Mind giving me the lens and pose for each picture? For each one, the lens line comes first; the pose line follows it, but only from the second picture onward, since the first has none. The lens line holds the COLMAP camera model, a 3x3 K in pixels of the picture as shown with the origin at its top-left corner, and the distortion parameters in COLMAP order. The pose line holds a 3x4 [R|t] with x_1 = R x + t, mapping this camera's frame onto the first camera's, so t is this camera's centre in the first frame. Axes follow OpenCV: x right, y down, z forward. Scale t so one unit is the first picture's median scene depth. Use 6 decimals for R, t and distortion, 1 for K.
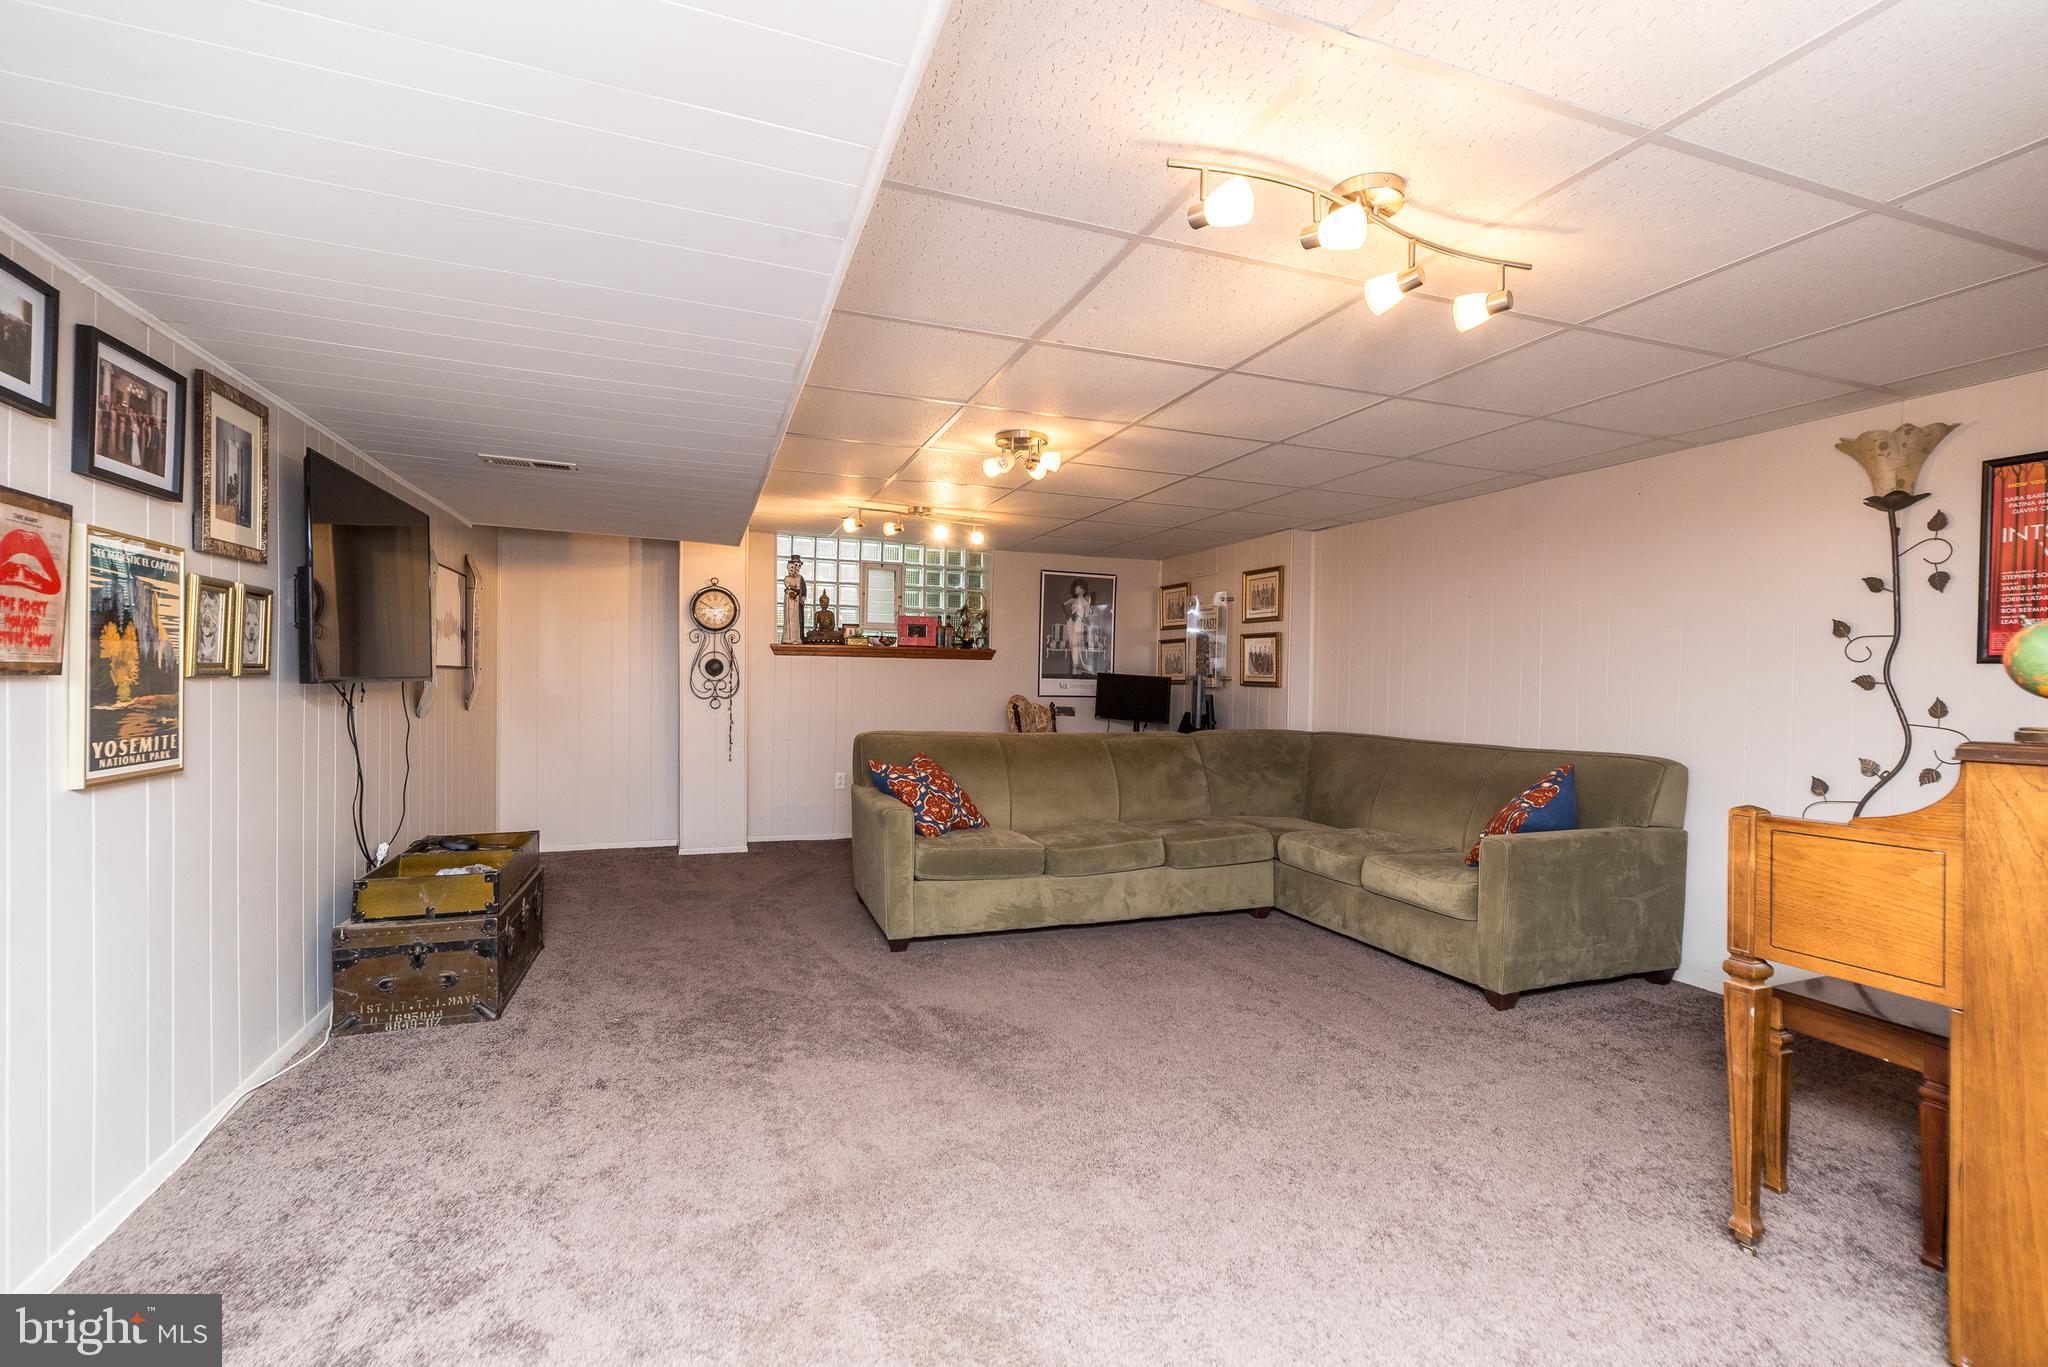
lens RADIAL K [[914.6, 0, 1008.7], [0, 914.6, 682.6], [0, 0, 1]] dist [0.000027, 0.000189]
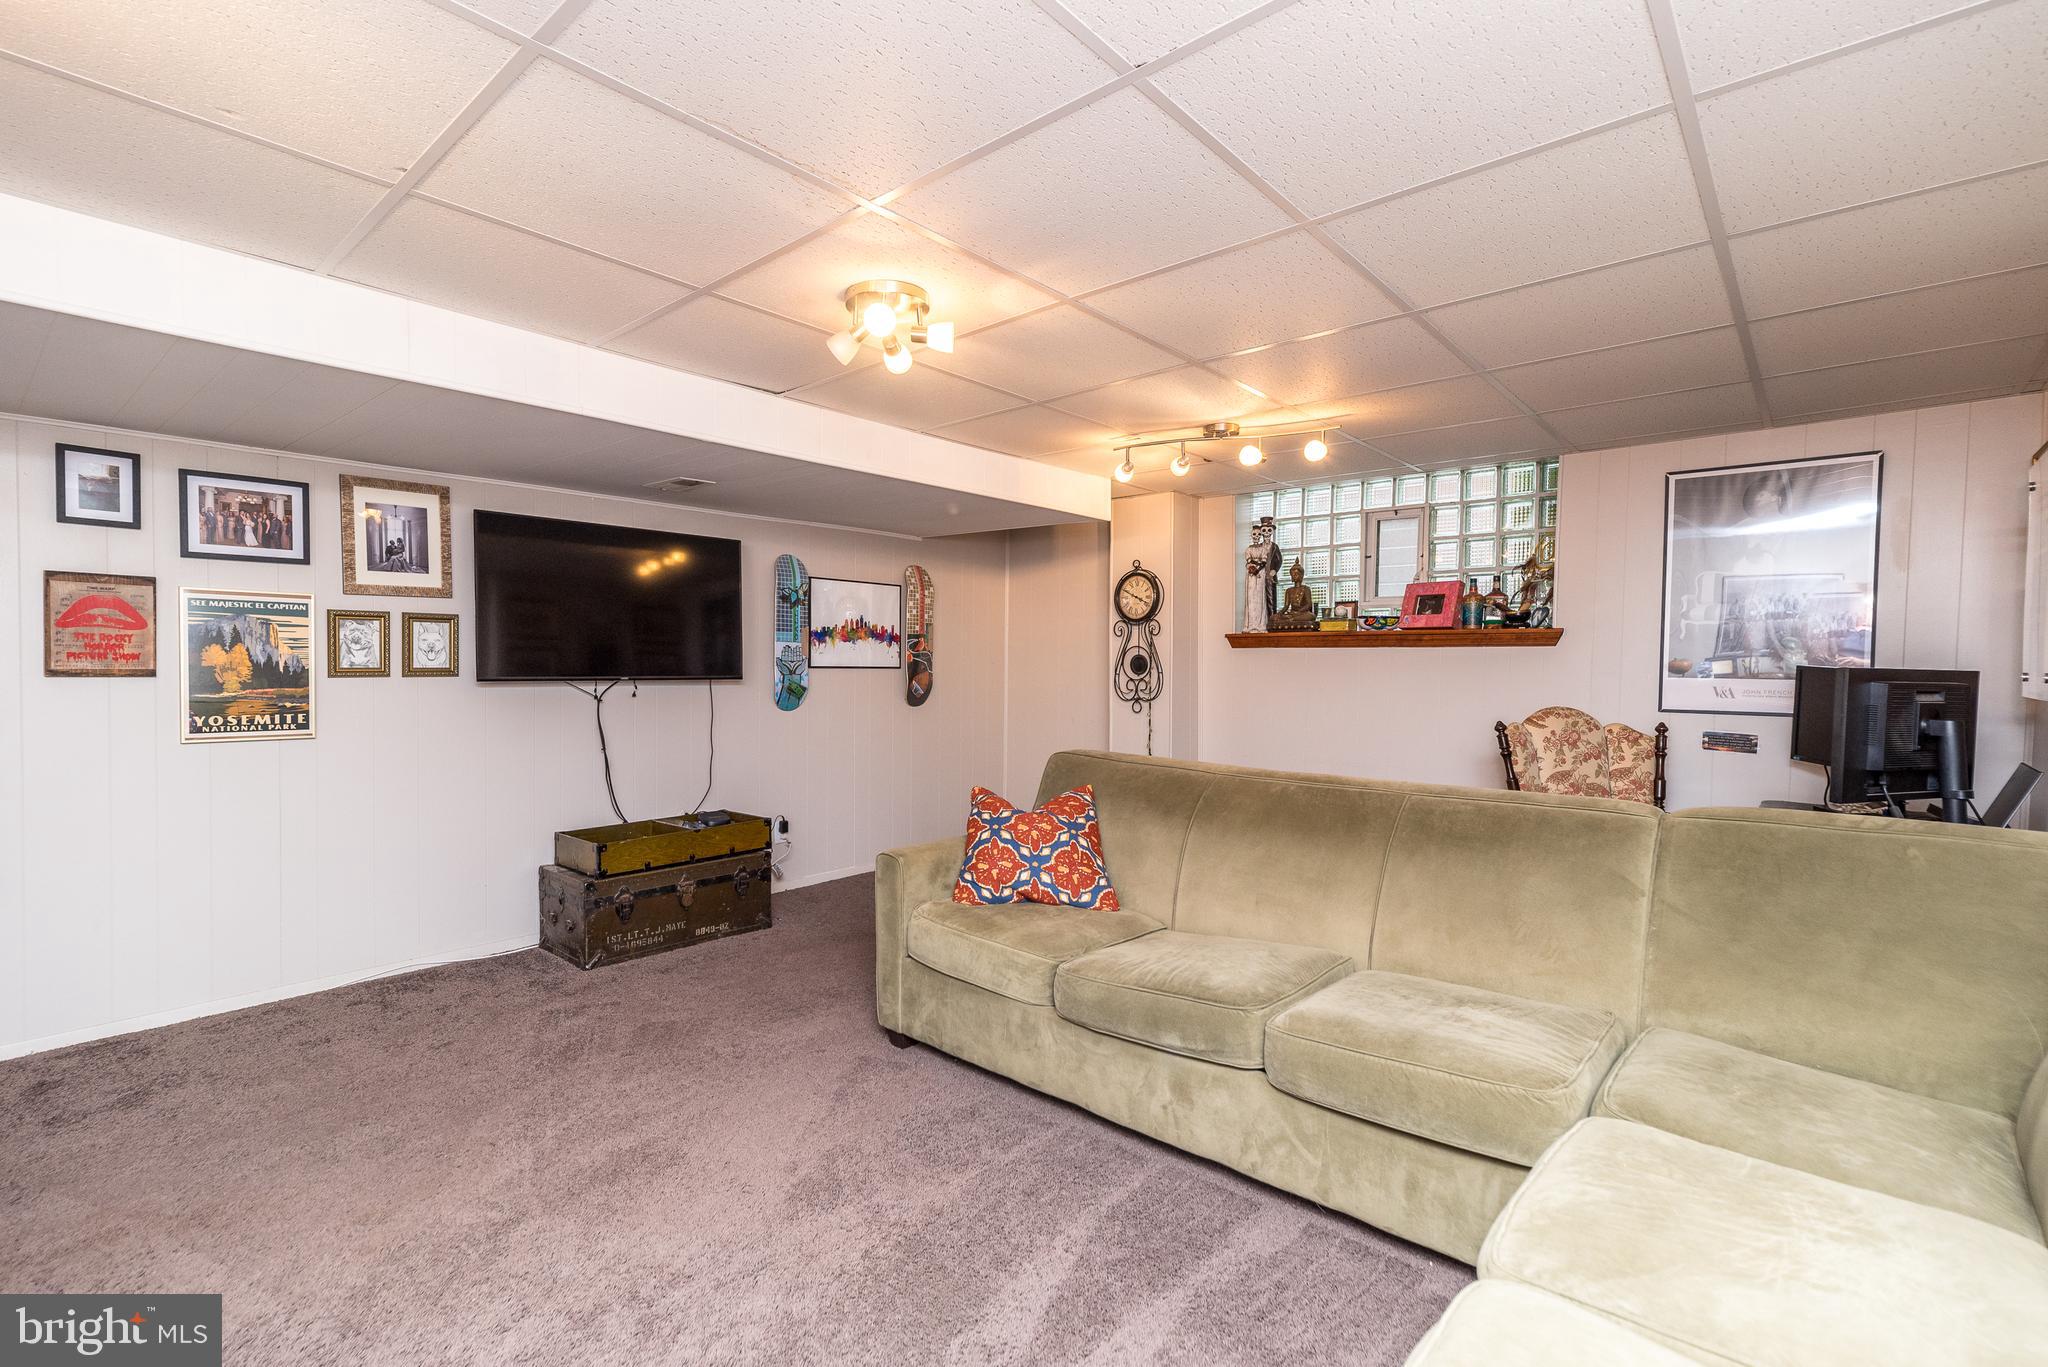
lens RADIAL K [[914.6, 0, 1014.2], [0, 914.6, 684.6], [0, 0, 1]] dist [0.000027, 0.000189]
pose [[0.475827, 0.008158, -0.879501, 0.380458], [-0.003621, 0.999967, 0.007316, -0.003307], [0.879531, -0.000297, 0.475841, 0.487123]]
